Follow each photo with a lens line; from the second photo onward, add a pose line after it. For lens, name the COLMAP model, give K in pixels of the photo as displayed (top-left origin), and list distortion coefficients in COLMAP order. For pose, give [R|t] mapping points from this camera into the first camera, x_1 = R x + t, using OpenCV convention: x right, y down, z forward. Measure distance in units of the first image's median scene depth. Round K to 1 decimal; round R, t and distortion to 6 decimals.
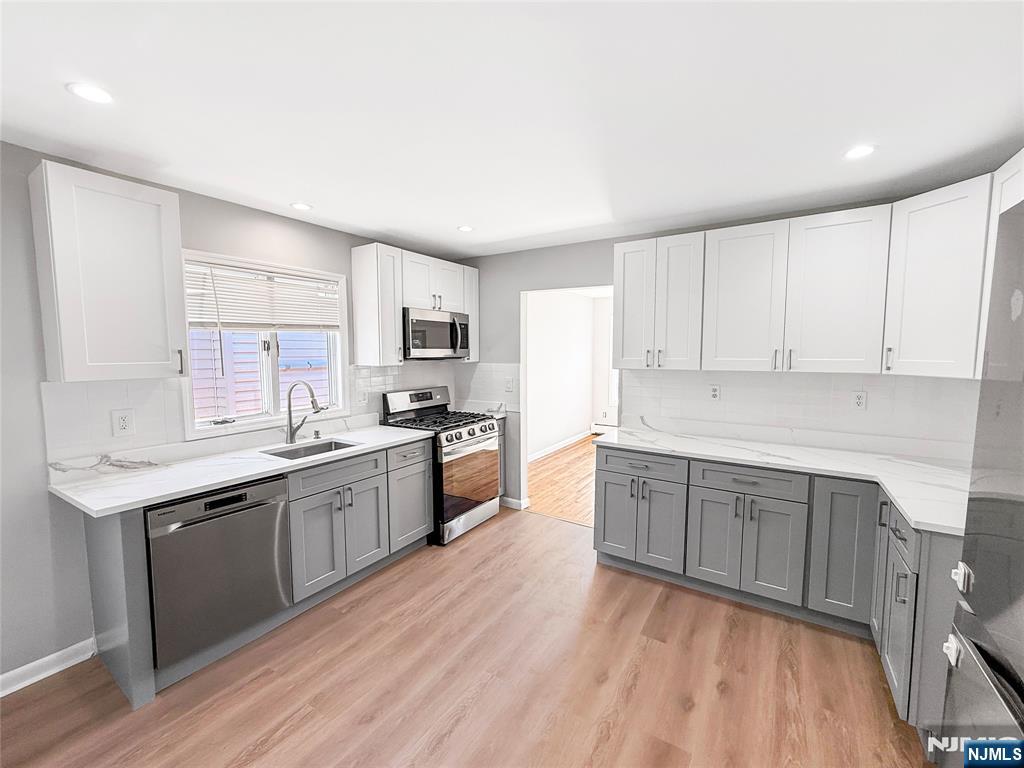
lens RADIAL K [[421.1, 0, 512.0], [0, 421.1, 384.0], [0, 0, 1]] dist [0.000251, 0.000160]
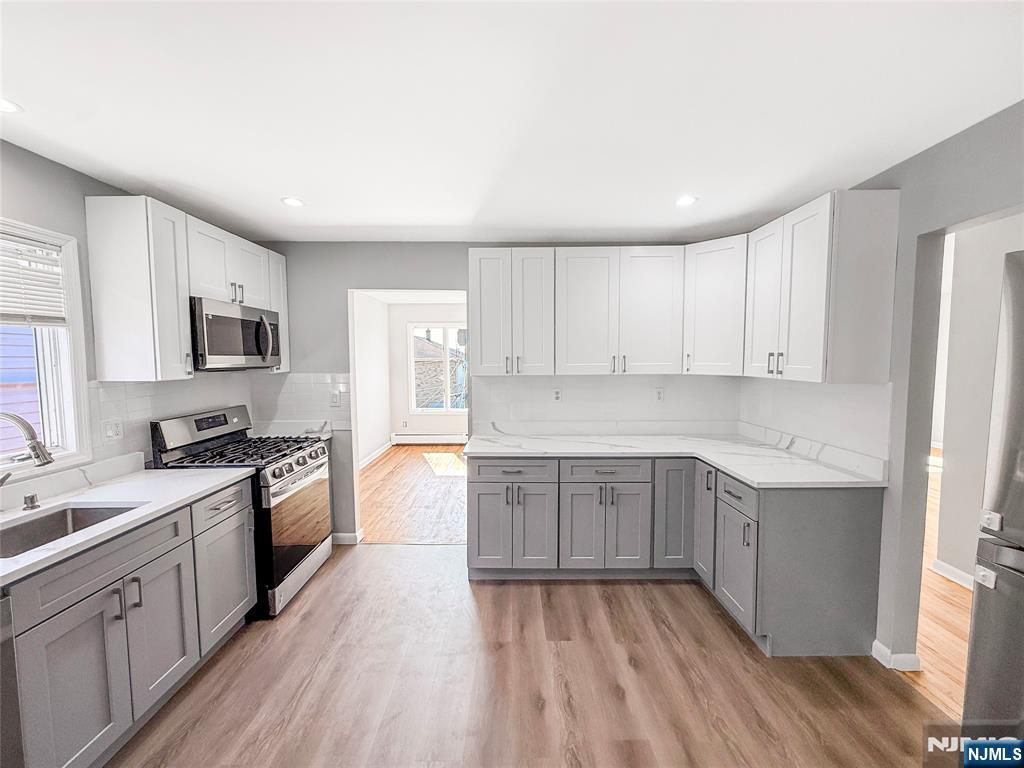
lens RADIAL K [[412.4, 0, 512.0], [0, 412.4, 384.0], [0, 0, 1]] dist [0.001266, -0.000010]
pose [[0.842812, -0.036965, 0.536937, -0.210881], [0.046885, 0.998889, -0.004826, -0.009635], [-0.536162, 0.029241, 0.843609, 0.161044]]
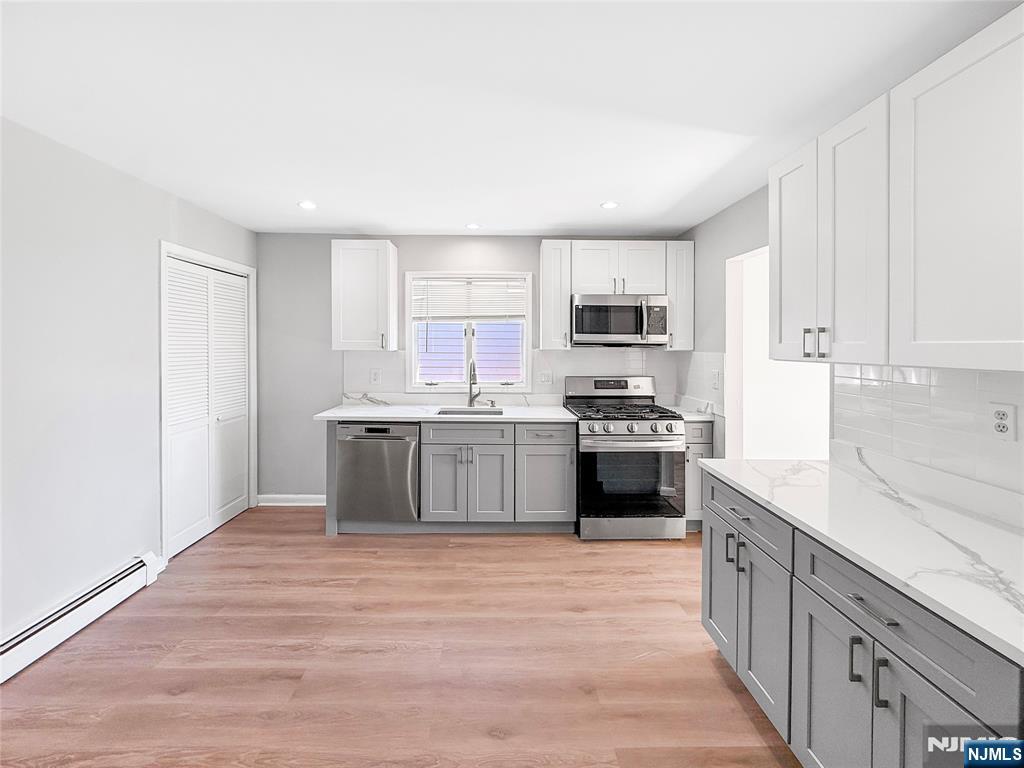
lens RADIAL K [[420.8, 0, 518.3], [0, 420.8, 349.9], [0, 0, 1]] dist [0.001077, 0.000228]
pose [[0.569183, 0.013247, -0.822104, 0.610054], [-0.073673, 0.996670, -0.034948, 0.000783], [0.818904, 0.080459, 0.568263, 0.360663]]
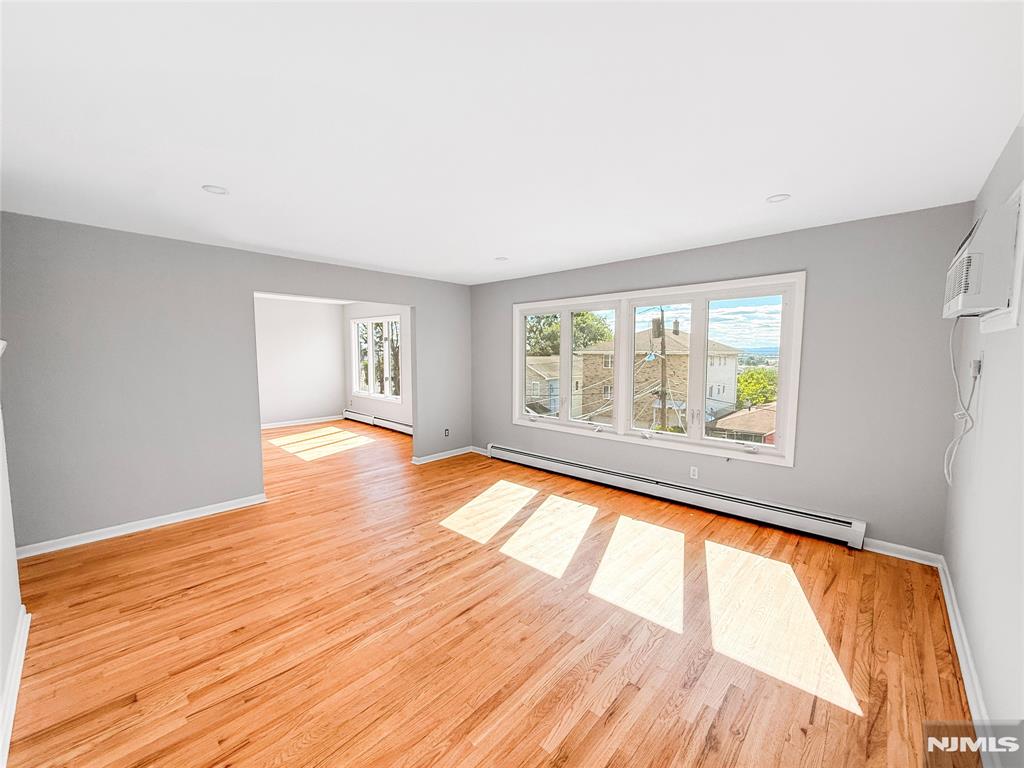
lens RADIAL K [[408.3, 0, 510.7], [0, 408.3, 380.7], [0, 0, 1]] dist [0.001197, -0.000349]
pose [[0.984730, 0.018642, -0.173089, 2.276423], [-0.019296, 0.999812, -0.002094, 0.015894], [0.173017, 0.005401, 0.984904, -0.150088]]
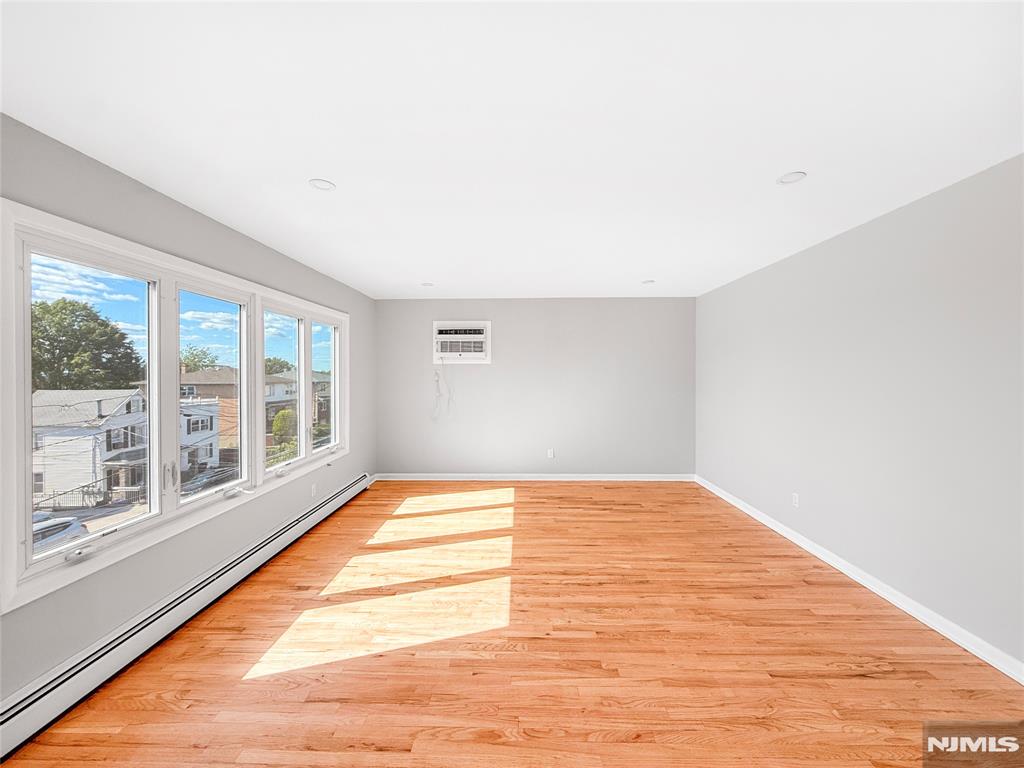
lens RADIAL K [[408.3, 0, 510.7], [0, 408.3, 380.7], [0, 0, 1]] dist [0.001197, -0.000349]
pose [[-0.520855, -0.005182, 0.853630, 1.157523], [0.068971, 0.996457, 0.048133, -0.069826], [-0.850855, 0.083946, -0.518652, 1.426305]]
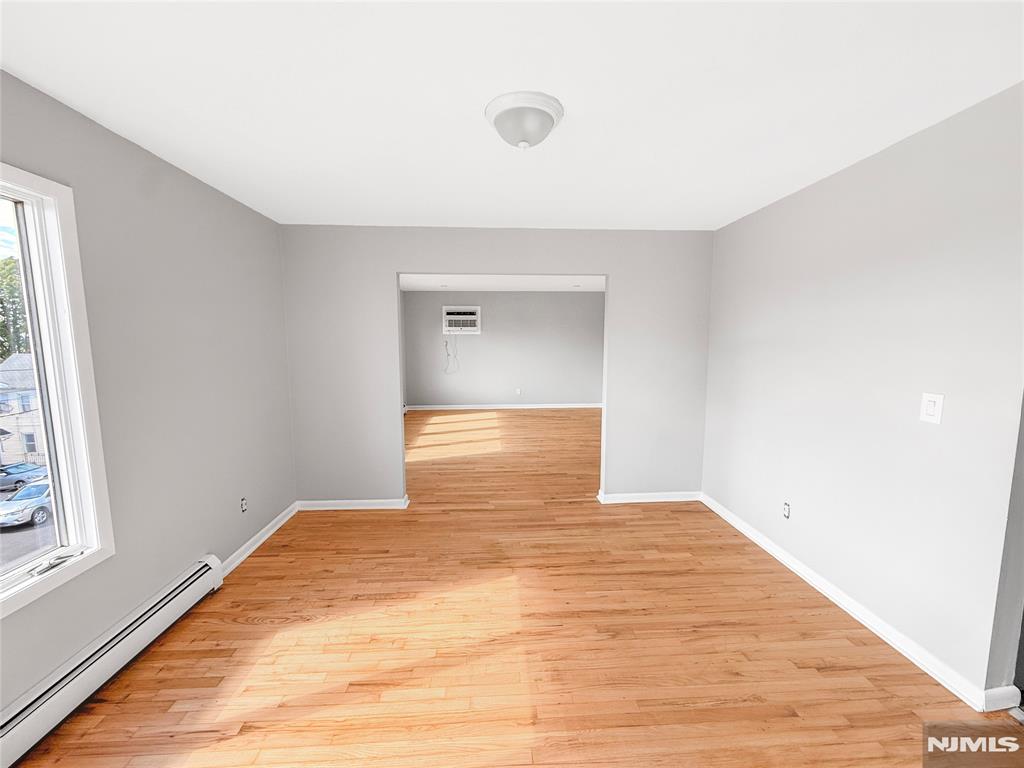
lens RADIAL K [[407.1, 0, 510.9], [0, 407.1, 382.9], [0, 0, 1]] dist [-0.000455, -0.000046]
pose [[-0.588293, -0.085078, 0.804160, 0.297269], [0.068154, 0.985695, 0.154143, -0.156419], [-0.805771, 0.145488, -0.574079, 2.082185]]
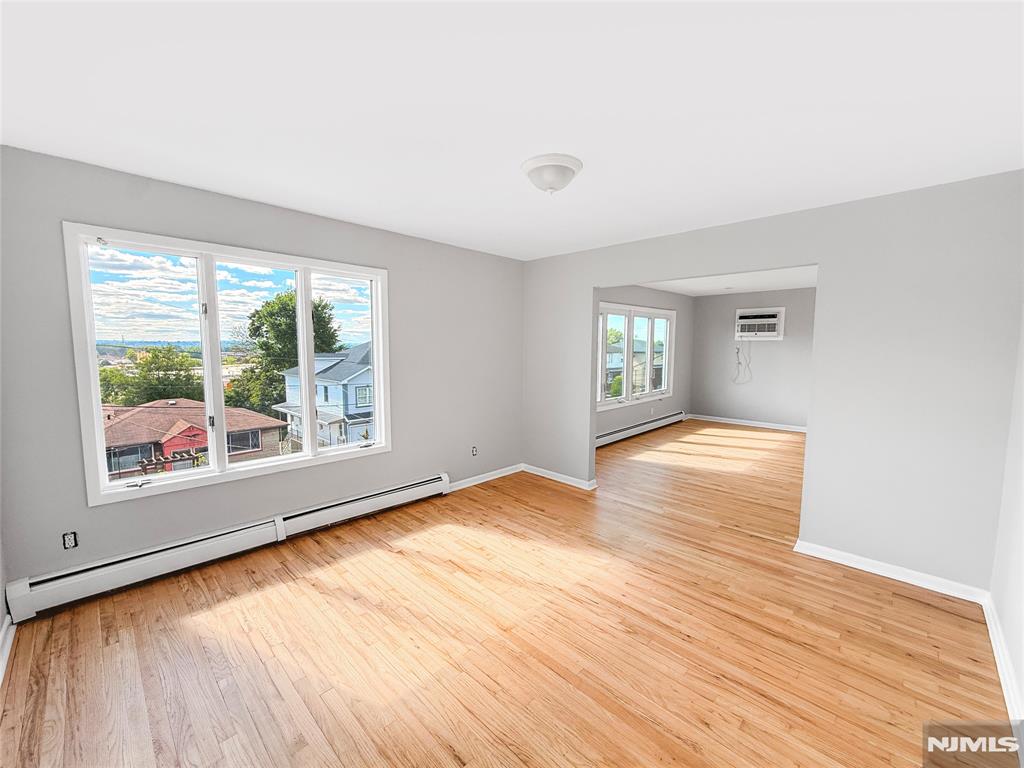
lens RADIAL K [[416.6, 0, 511.3], [0, 416.6, 381.7], [0, 0, 1]] dist [-0.000117, -0.000188]
pose [[0.206480, -0.081906, 0.975017, -0.012766], [0.074655, 0.994904, 0.067767, -0.108246], [-0.975599, 0.058797, 0.211542, 1.603939]]
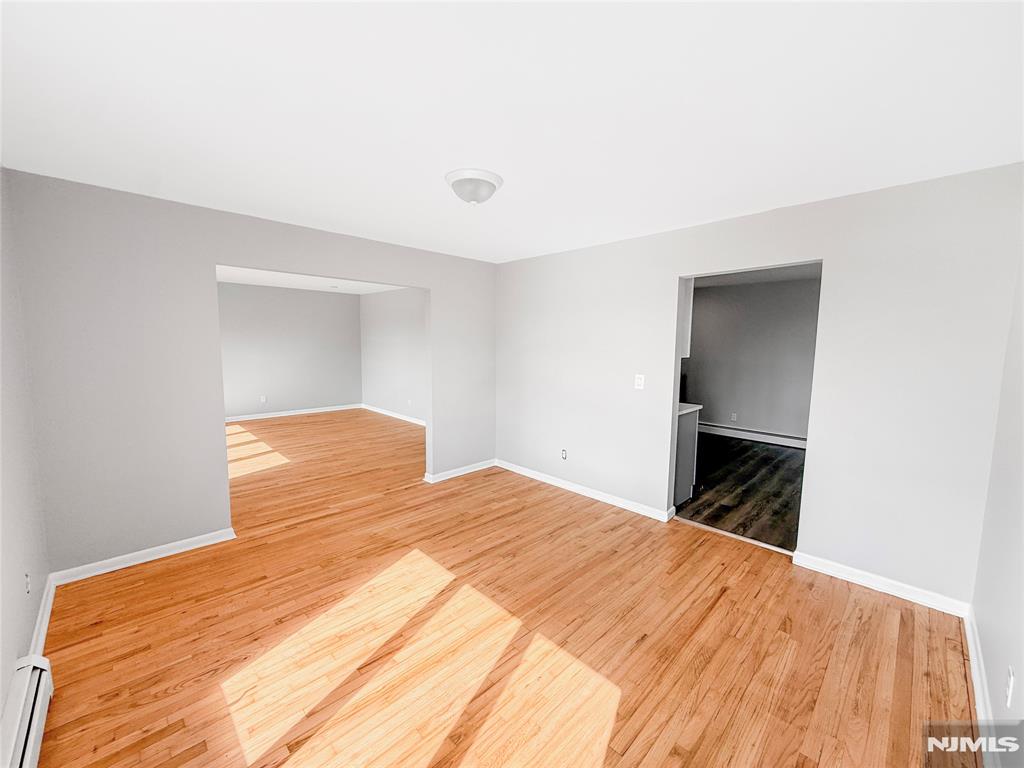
lens RADIAL K [[408.3, 0, 510.7], [0, 408.3, 380.7], [0, 0, 1]] dist [0.001197, -0.000349]
pose [[-0.975424, -0.034026, 0.217691, 0.534520], [0.004783, 0.984502, 0.175310, -0.201017], [-0.220283, 0.172043, -0.960144, 2.496075]]
